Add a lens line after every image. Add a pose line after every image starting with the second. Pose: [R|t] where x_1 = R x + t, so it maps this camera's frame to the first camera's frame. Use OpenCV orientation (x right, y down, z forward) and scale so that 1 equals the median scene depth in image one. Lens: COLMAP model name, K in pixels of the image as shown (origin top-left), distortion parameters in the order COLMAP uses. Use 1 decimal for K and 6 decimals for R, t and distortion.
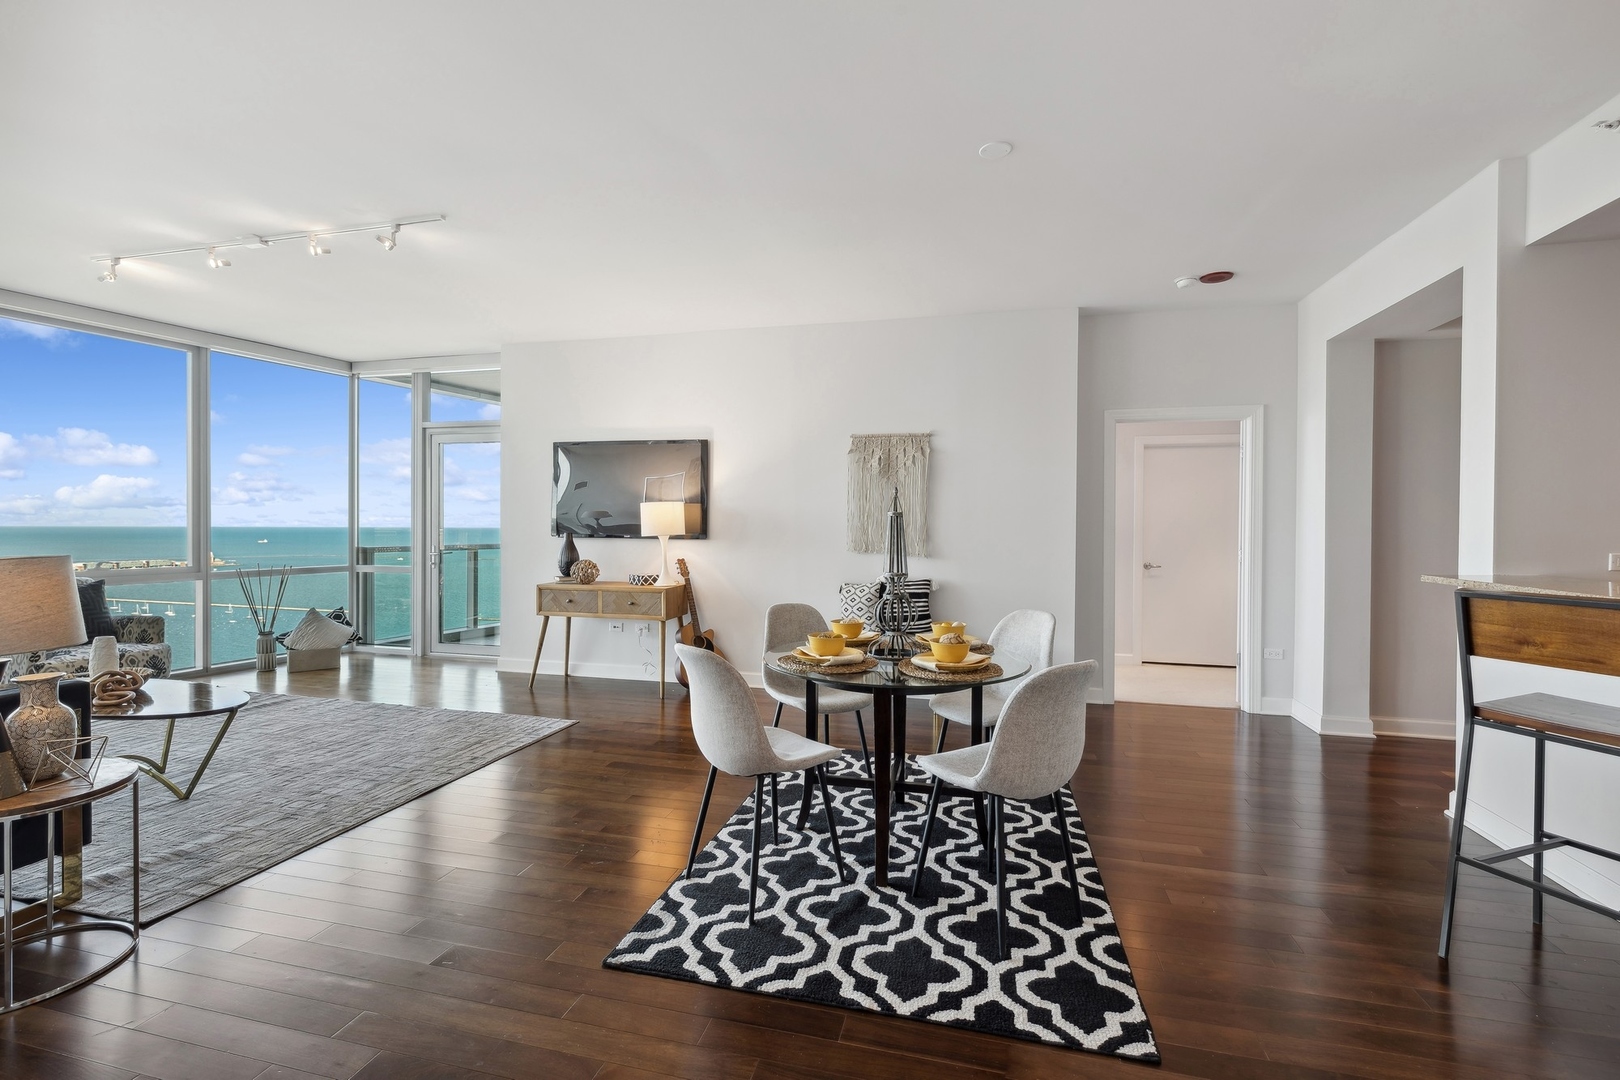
lens RADIAL K [[708.3, 0, 812.9], [0, 708.3, 521.8], [0, 0, 1]] dist [-0.001286, 0.000310]
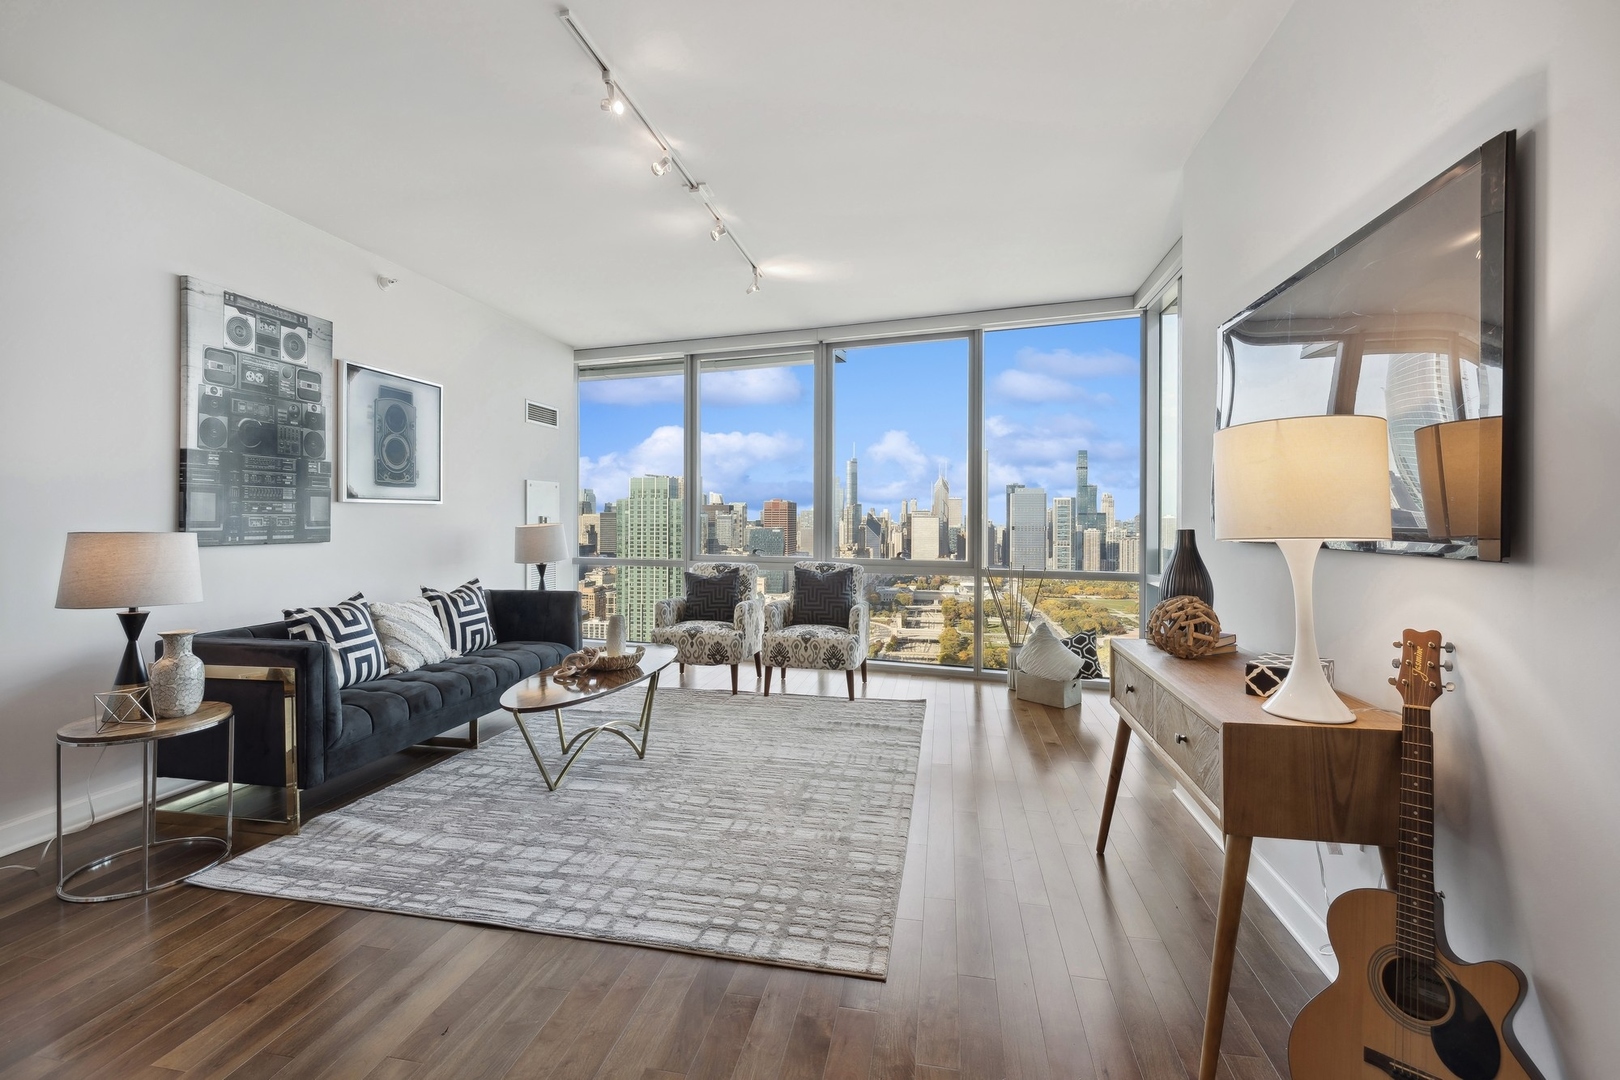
lens RADIAL K [[708.3, 0, 812.9], [0, 708.3, 521.8], [0, 0, 1]] dist [-0.001286, 0.000310]
pose [[0.047230, -0.001673, -0.998883, 0.069650], [-0.000166, 0.999999, -0.001683, 0.011893], [0.998884, 0.000245, 0.047230, 0.772187]]
